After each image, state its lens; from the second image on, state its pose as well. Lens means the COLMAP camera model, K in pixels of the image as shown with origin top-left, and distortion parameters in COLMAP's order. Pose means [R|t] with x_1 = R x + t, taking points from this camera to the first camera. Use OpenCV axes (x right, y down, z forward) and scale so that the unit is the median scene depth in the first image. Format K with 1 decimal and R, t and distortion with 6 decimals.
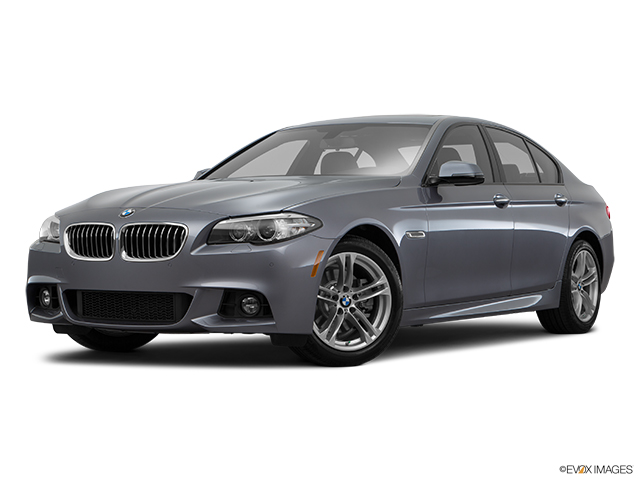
lens RADIAL K [[1130.2, 0, 320.0], [0, 1130.2, 240.0], [0, 0, 1]] dist [0.027897, -0.074003]
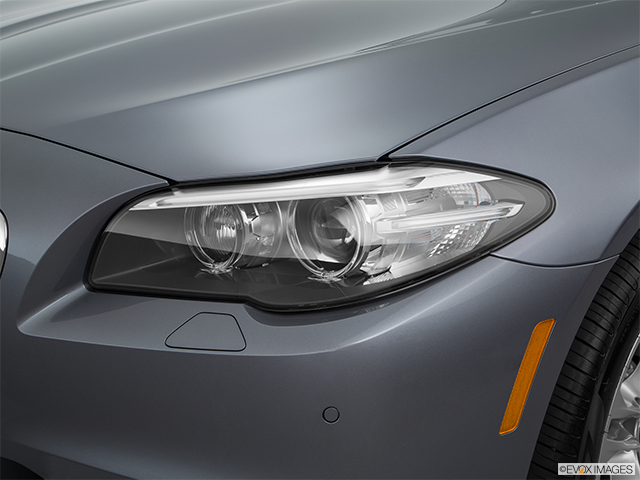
lens RADIAL K [[956.0, 0, 320.0], [0, 956.0, 240.0], [0, 0, 1]] dist [0.309696, 0.006542]
pose [[0.986655, 0.041109, -0.157548, -0.013794], [-0.000972, 0.969072, 0.246777, -0.056566], [0.162820, -0.243330, 0.956180, 0.751944]]
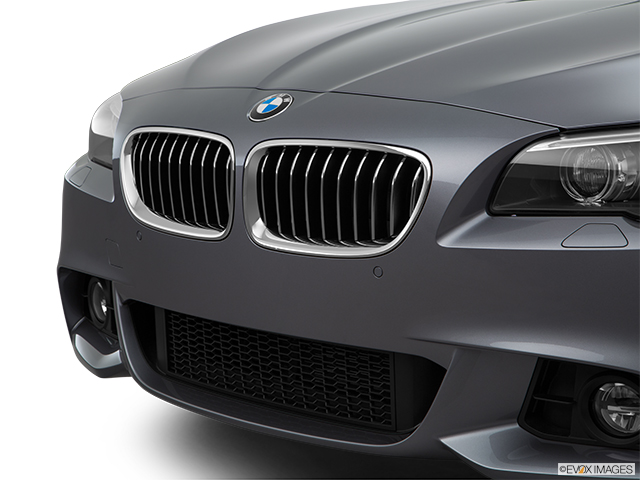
lens RADIAL K [[1598.5, 0, 320.0], [0, 1598.5, 240.0], [0, 0, 1]] dist [0.266226, -0.204016]
pose [[0.969439, 0.031476, -0.243305, -0.031865], [-0.001178, 0.992321, 0.123683, -0.043329], [0.245330, -0.119616, 0.962032, 0.504947]]
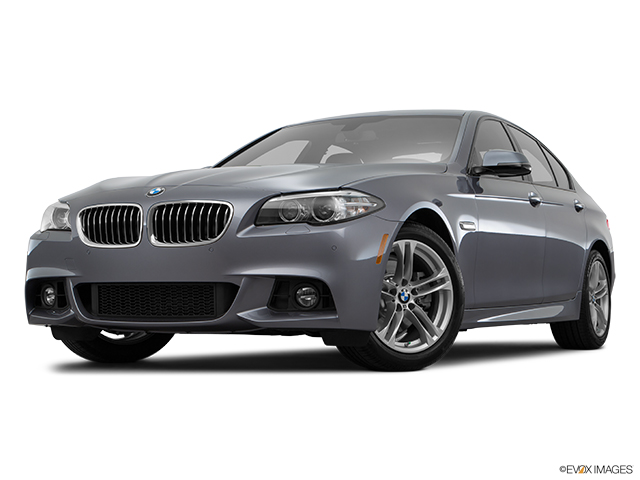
lens RADIAL K [[1087.2, 0, 320.0], [0, 1087.2, 240.0], [0, 0, 1]] dist [-0.015637, 0.037654]
pose [[0.996904, 0.002156, 0.078601, -0.108171], [0.001257, 0.999059, -0.043351, 0.047210], [-0.078621, 0.043316, 0.995963, 0.168649]]
